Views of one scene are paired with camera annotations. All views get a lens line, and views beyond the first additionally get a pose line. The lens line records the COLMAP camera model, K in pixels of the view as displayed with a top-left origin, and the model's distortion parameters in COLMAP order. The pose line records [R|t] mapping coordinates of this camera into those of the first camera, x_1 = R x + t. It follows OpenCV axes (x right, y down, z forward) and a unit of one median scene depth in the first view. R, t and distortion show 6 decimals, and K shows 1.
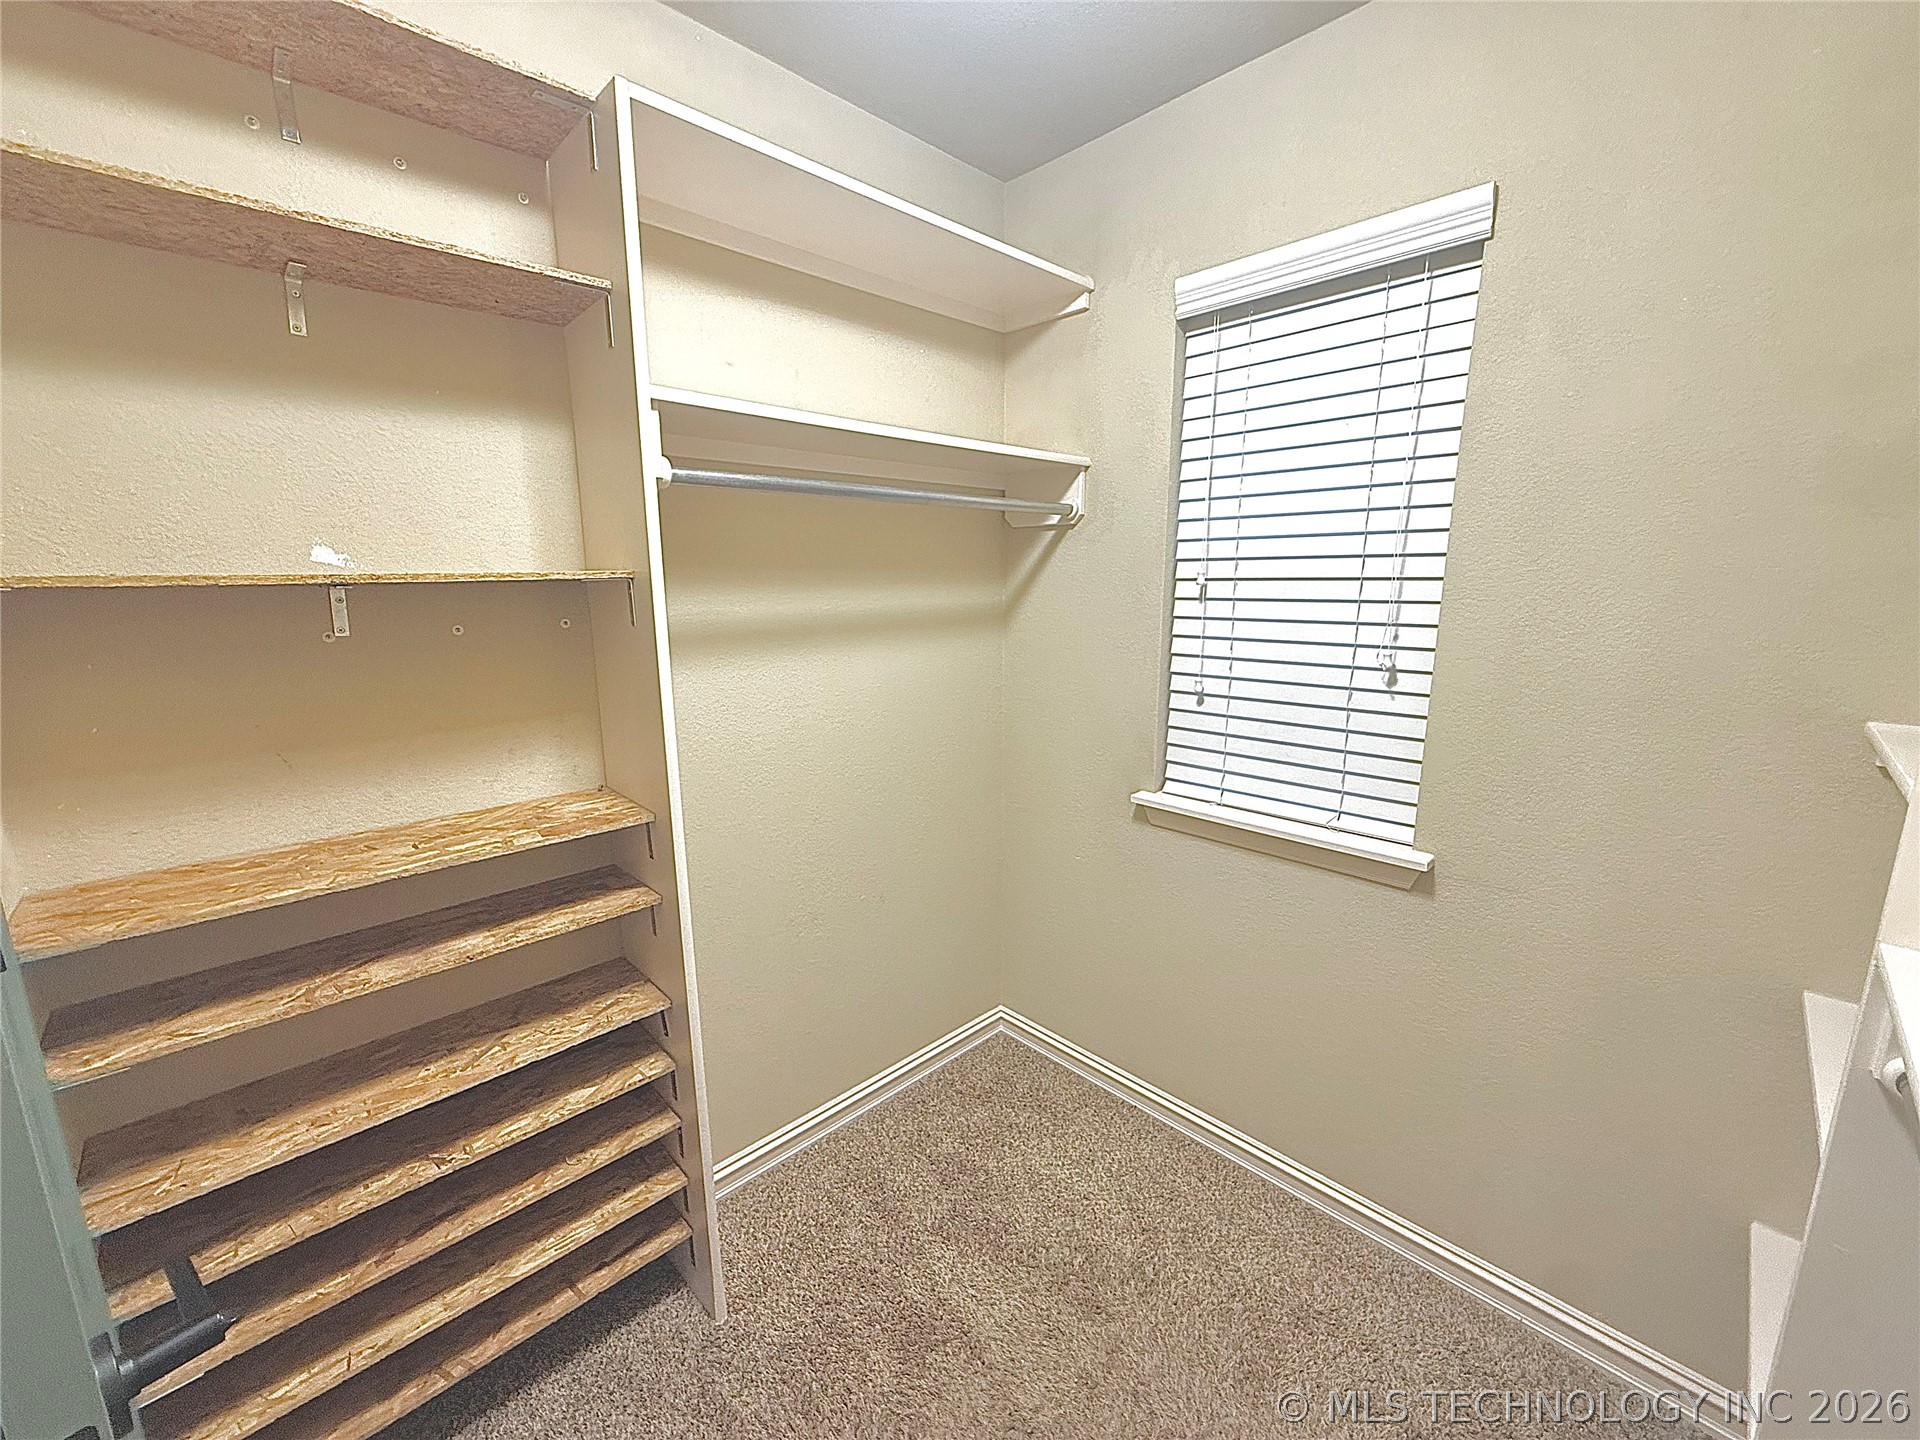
lens RADIAL K [[766.9, 0, 956.8], [0, 766.9, 722.7], [0, 0, 1]] dist [-0.003549, 0.000072]
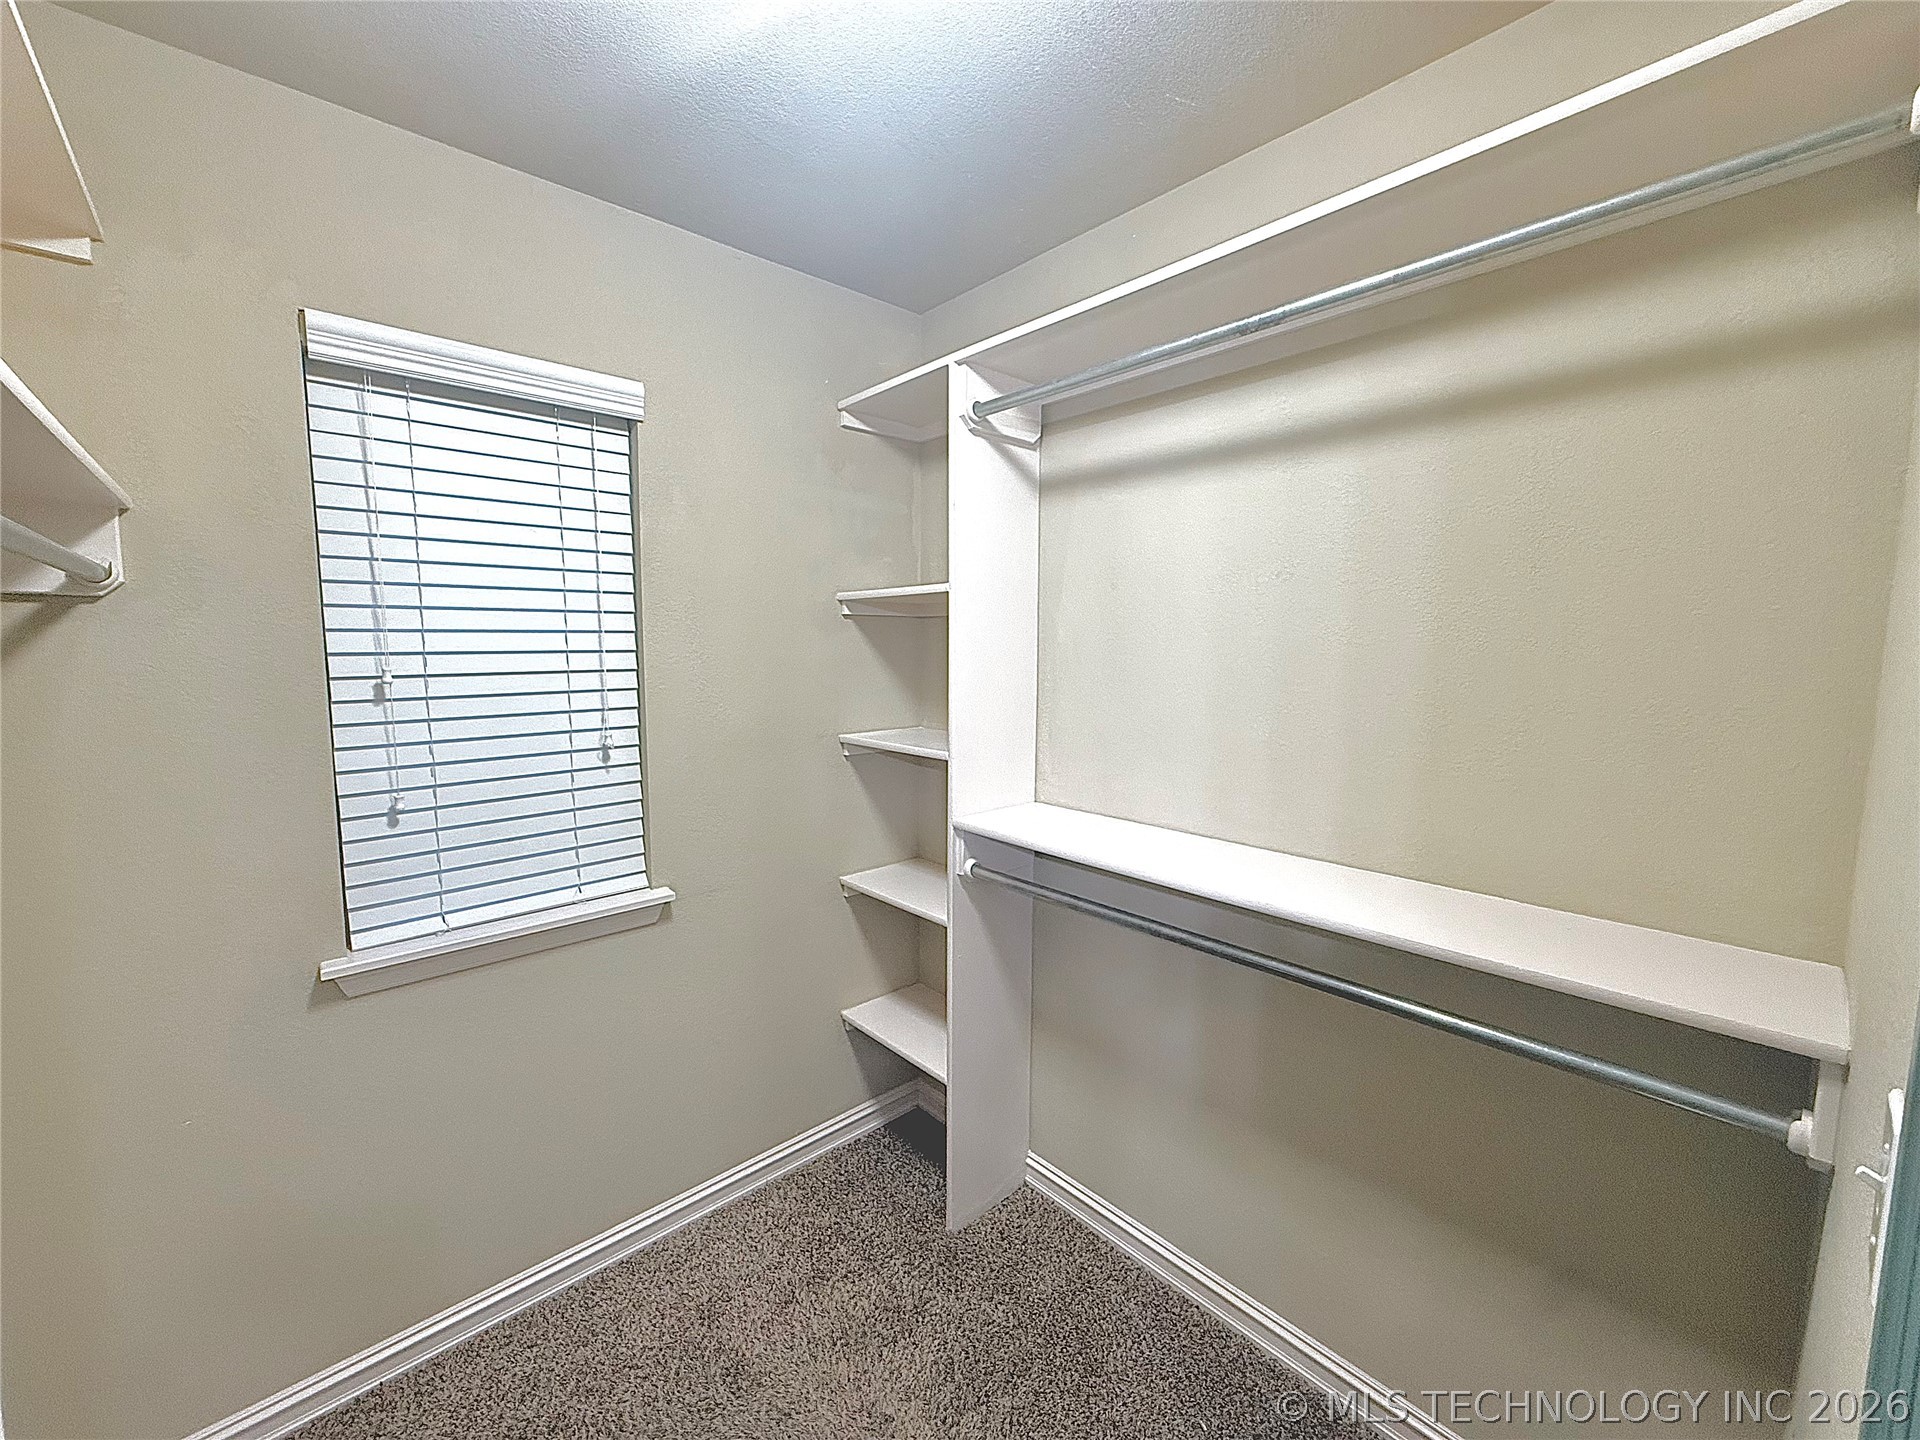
lens RADIAL K [[766.9, 0, 957.6], [0, 766.9, 721.4], [0, 0, 1]] dist [-0.003549, 0.000072]
pose [[0.025958, -0.093301, 0.995300, -0.521911], [0.191371, 0.977685, 0.086658, -0.097034], [-0.981174, 0.188222, 0.043234, 0.377319]]
